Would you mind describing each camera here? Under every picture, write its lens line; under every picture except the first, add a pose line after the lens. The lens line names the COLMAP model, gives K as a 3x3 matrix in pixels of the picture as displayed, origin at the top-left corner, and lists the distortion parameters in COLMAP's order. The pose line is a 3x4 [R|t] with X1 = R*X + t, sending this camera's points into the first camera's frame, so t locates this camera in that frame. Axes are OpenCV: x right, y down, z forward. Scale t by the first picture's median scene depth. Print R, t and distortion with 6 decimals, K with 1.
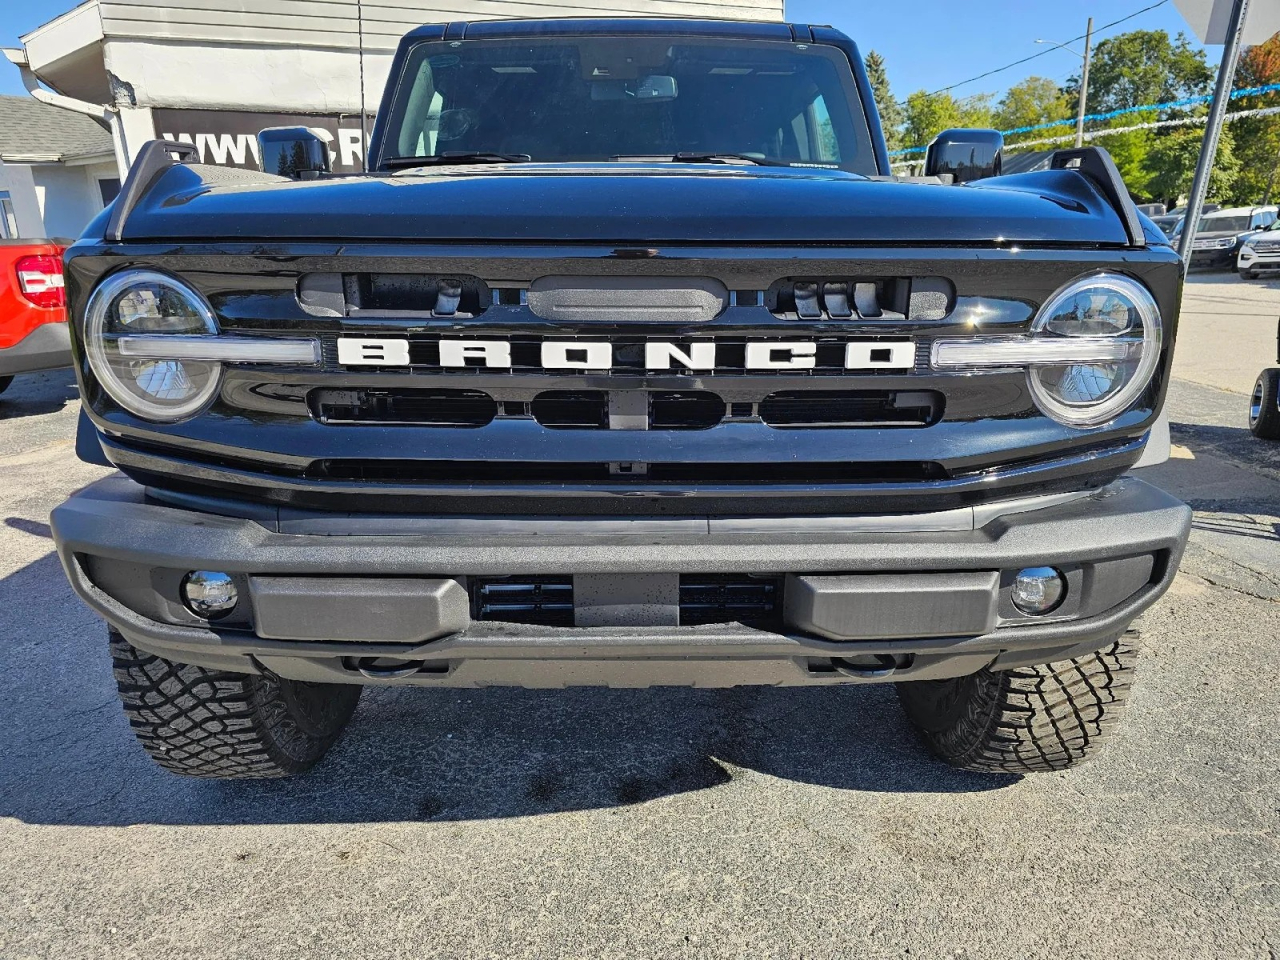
lens RADIAL K [[870.7, 0, 637.8], [0, 870.7, 494.2], [0, 0, 1]] dist [0.060234, -0.051589]
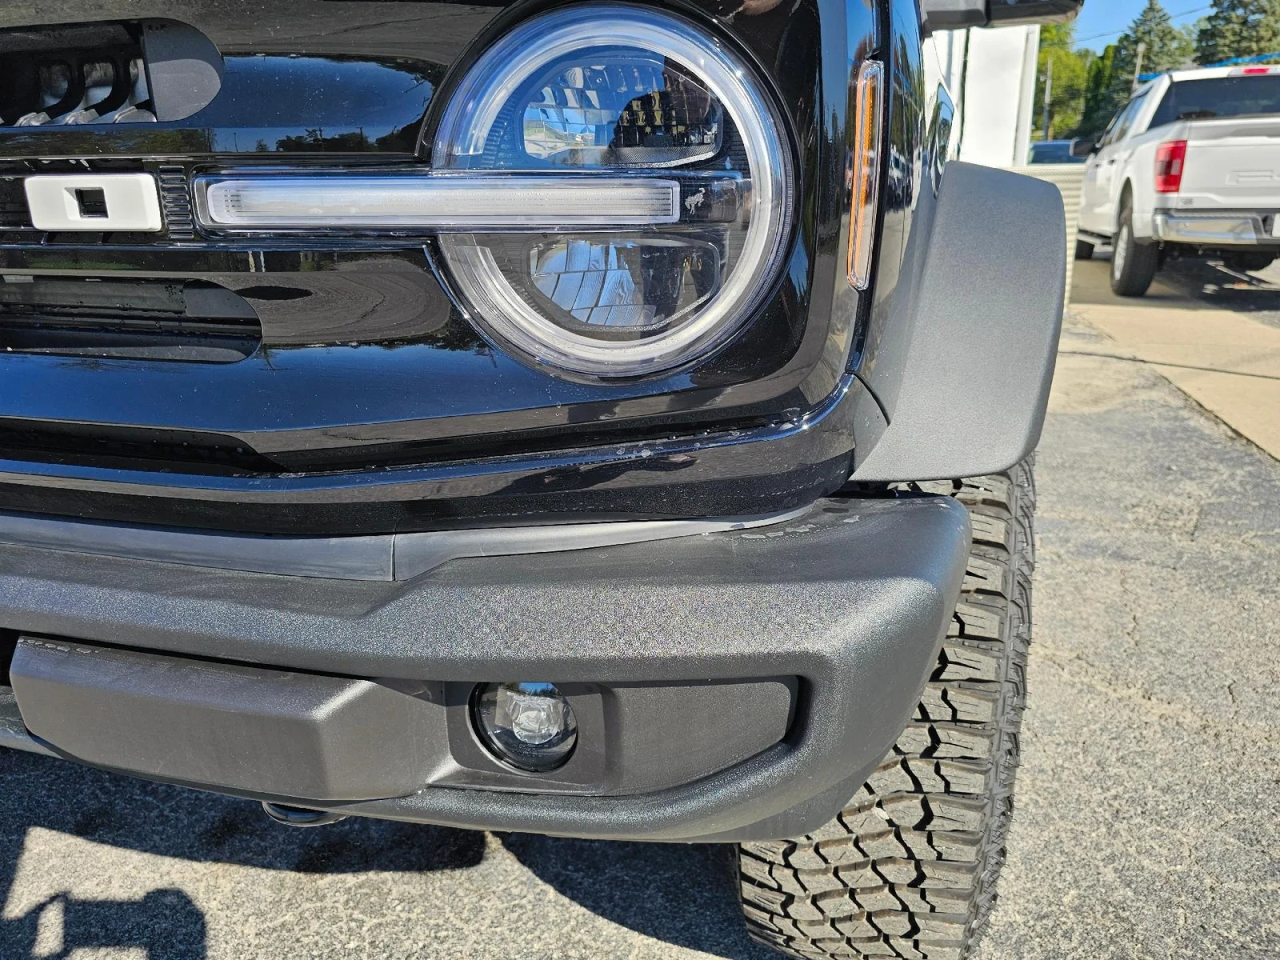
lens RADIAL K [[885.9, 0, 647.6], [0, 885.9, 479.2], [0, 0, 1]] dist [0.059556, -0.049983]
pose [[0.949007, 0.087417, -0.302893, 0.650715], [-0.070215, 0.995263, 0.067247, -0.058682], [0.307336, -0.042550, 0.950649, 0.569148]]
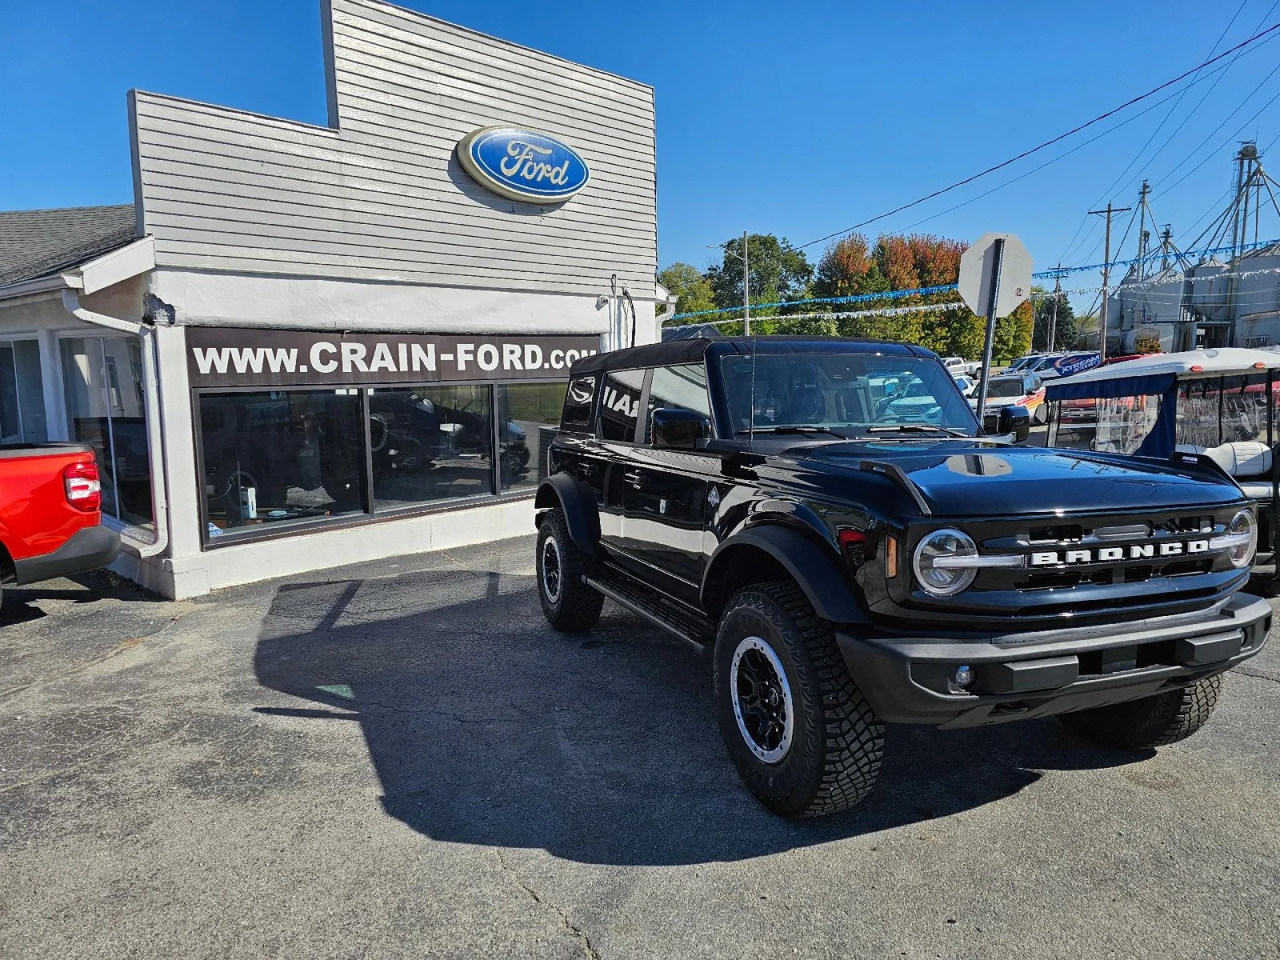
lens RADIAL K [[880.7, 0, 628.0], [0, 880.7, 474.1], [0, 0, 1]] dist [0.066803, -0.059087]
pose [[0.932953, -0.035010, 0.358291, -1.961223], [0.099733, 0.981440, -0.163793, -0.093886], [-0.345906, 0.188545, 0.919130, -0.756408]]
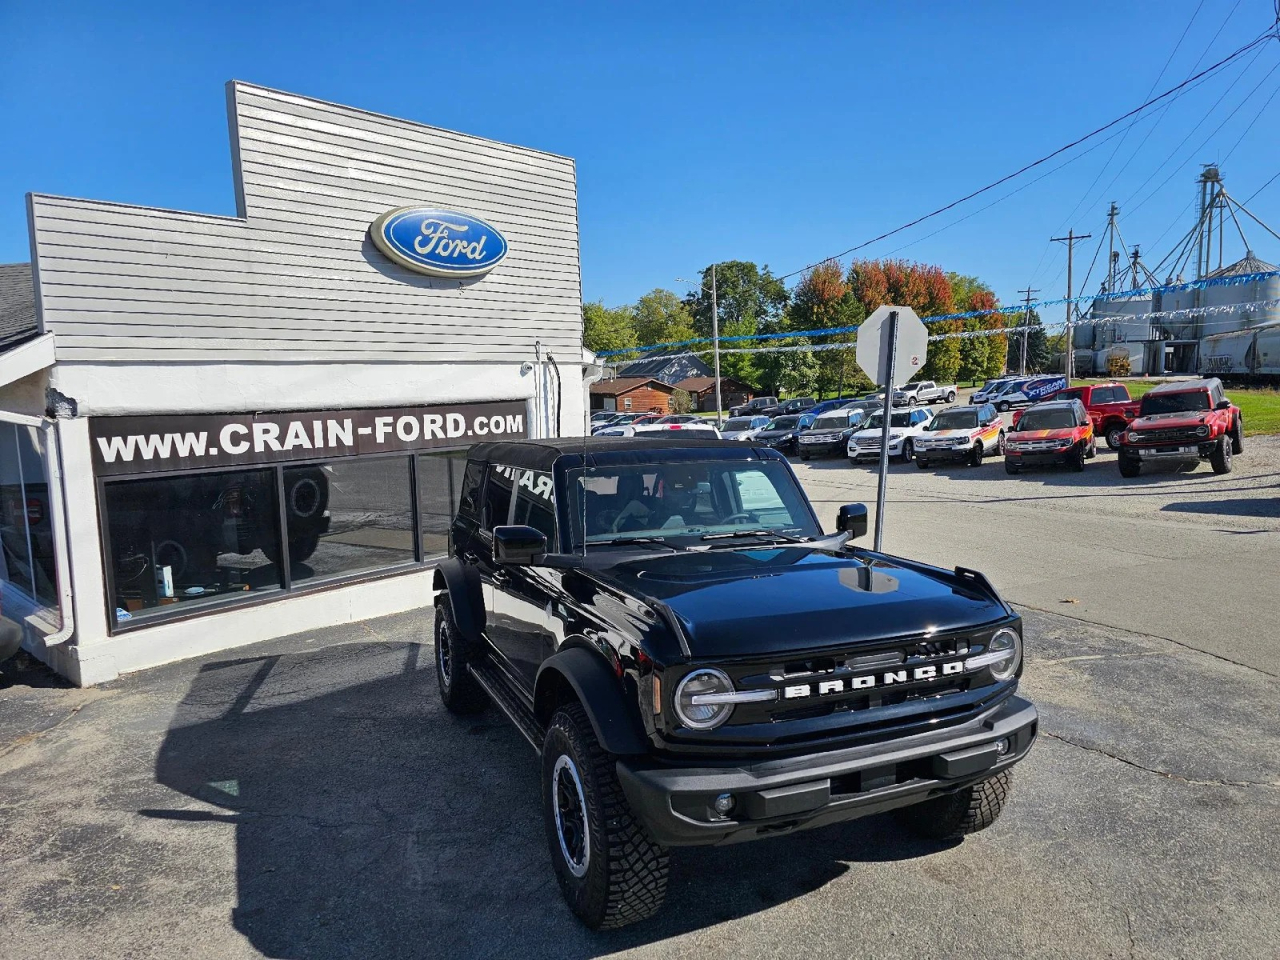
lens RADIAL K [[885.9, 0, 647.6], [0, 885.9, 479.2], [0, 0, 1]] dist [0.059556, -0.049983]
pose [[0.921839, -0.047247, 0.384681, -1.513118], [0.123296, 0.976728, -0.175501, -0.329598], [-0.367437, 0.209213, 0.906212, -1.200871]]
